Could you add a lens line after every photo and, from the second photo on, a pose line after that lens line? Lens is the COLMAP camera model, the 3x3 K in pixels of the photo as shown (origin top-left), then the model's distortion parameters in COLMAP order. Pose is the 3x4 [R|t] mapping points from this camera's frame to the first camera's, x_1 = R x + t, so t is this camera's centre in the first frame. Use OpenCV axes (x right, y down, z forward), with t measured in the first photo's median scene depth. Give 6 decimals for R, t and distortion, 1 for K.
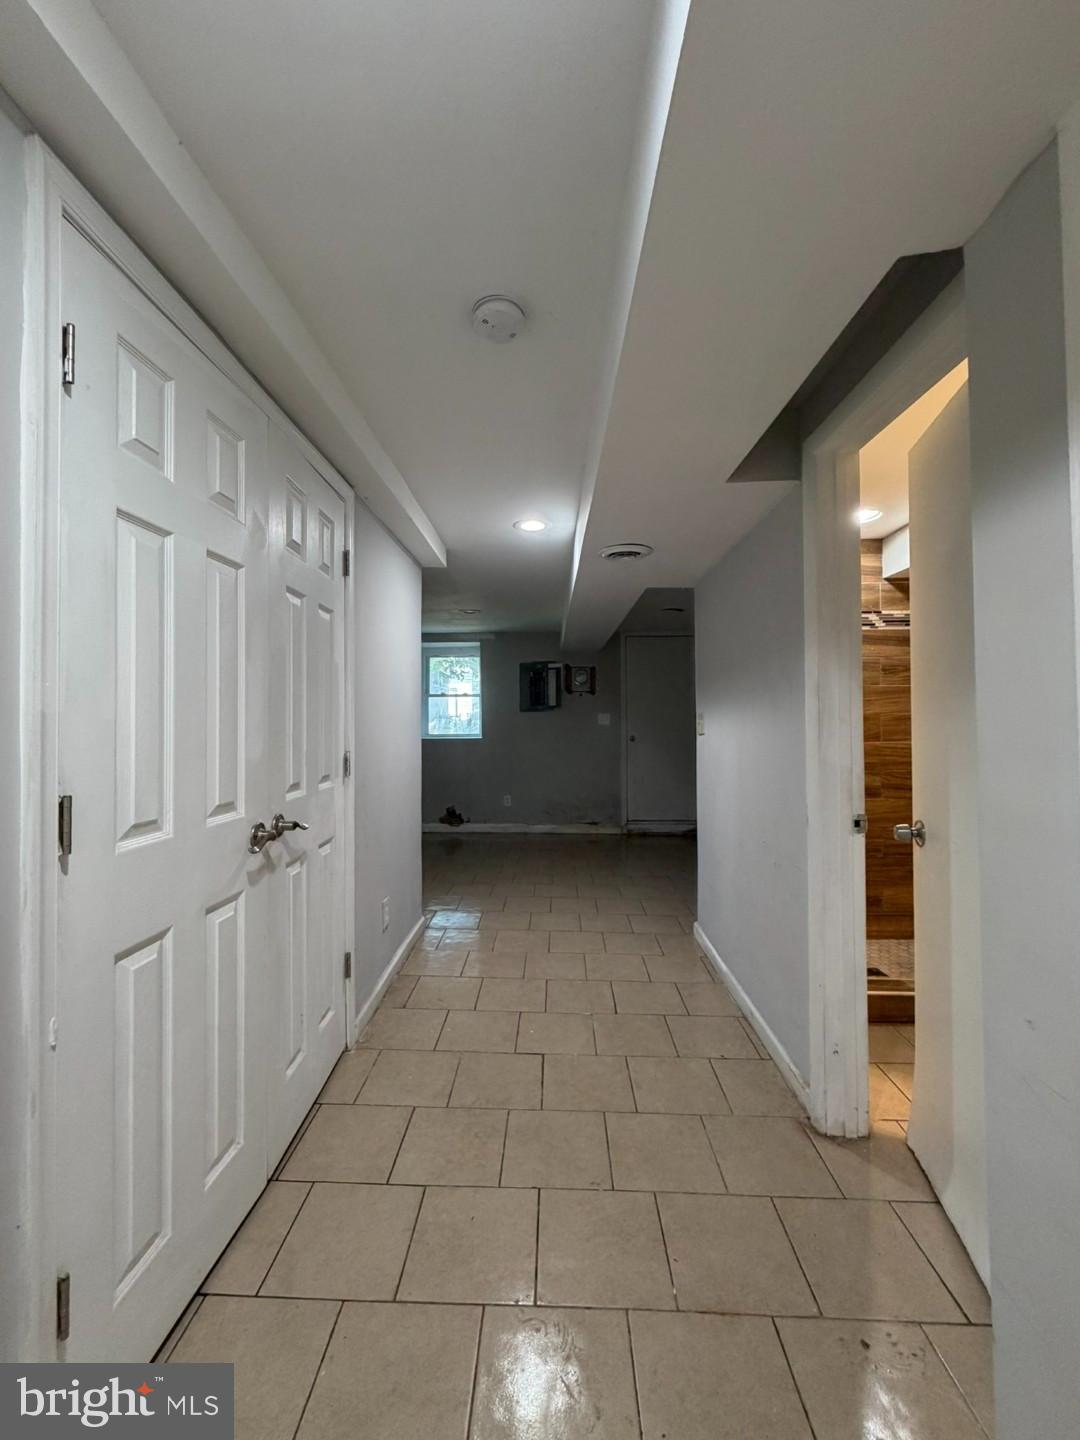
lens RADIAL K [[574.7, 0, 536.8], [0, 574.7, 715.8], [0, 0, 1]] dist [0.001135, -0.000530]
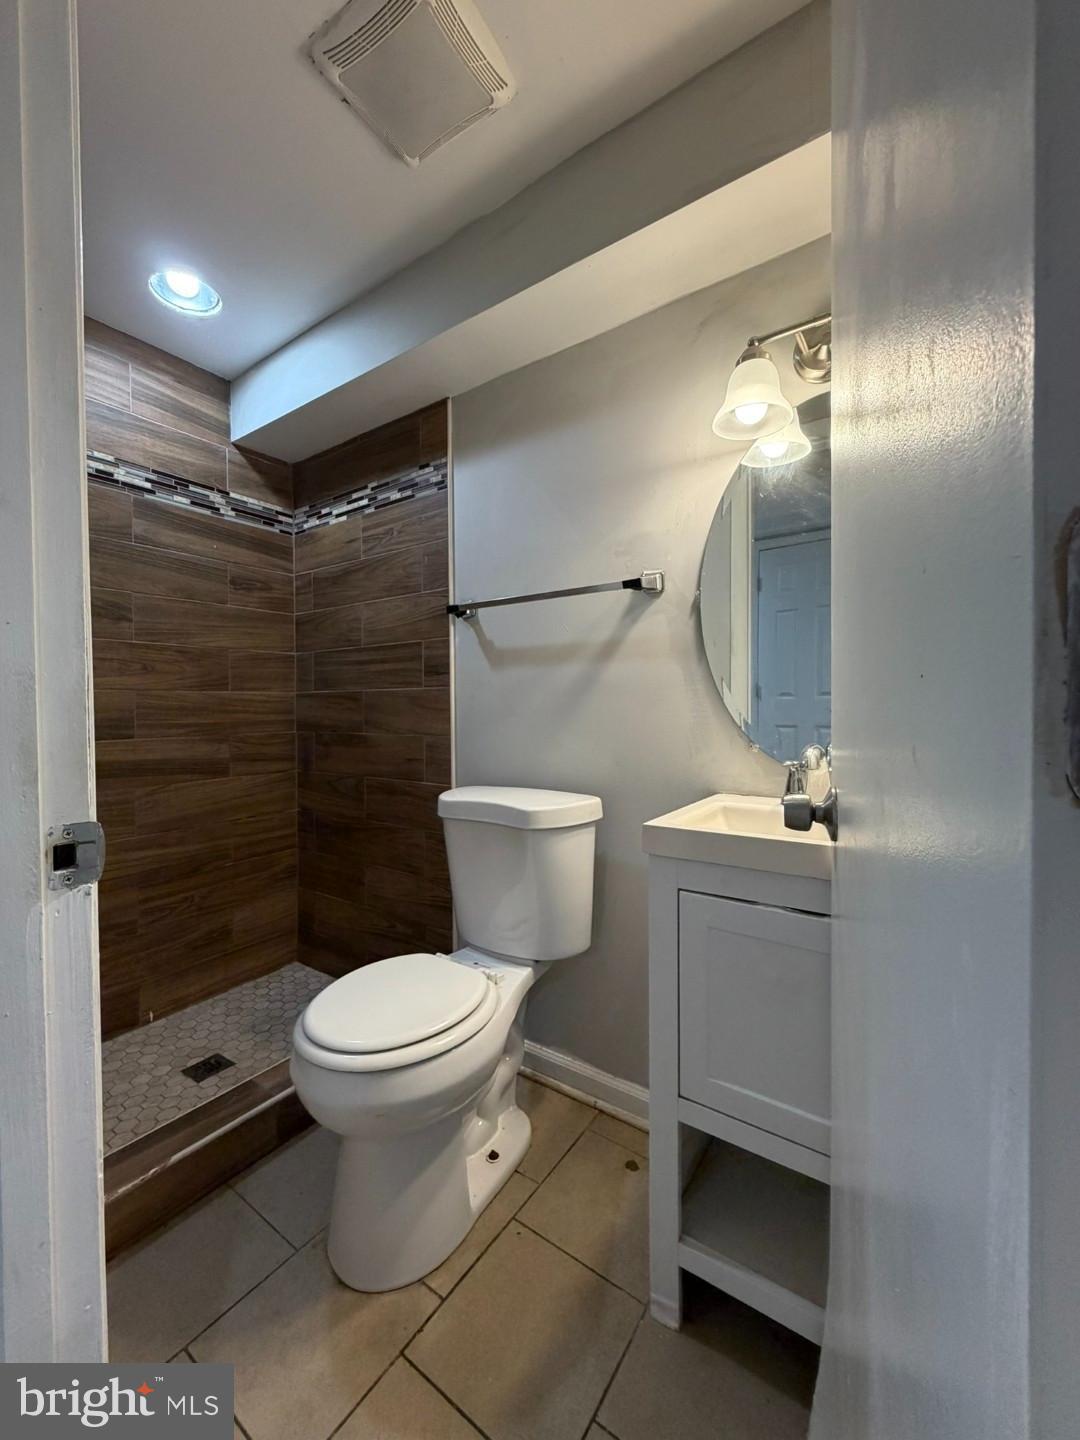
lens RADIAL K [[574.7, 0, 536.7], [0, 574.7, 717.0], [0, 0, 1]] dist [0.001135, -0.000530]
pose [[0.551123, -0.015529, 0.834279, 0.242263], [-0.005990, 0.999727, 0.022566, 0.057477], [-0.834403, -0.017434, 0.550880, 0.342052]]
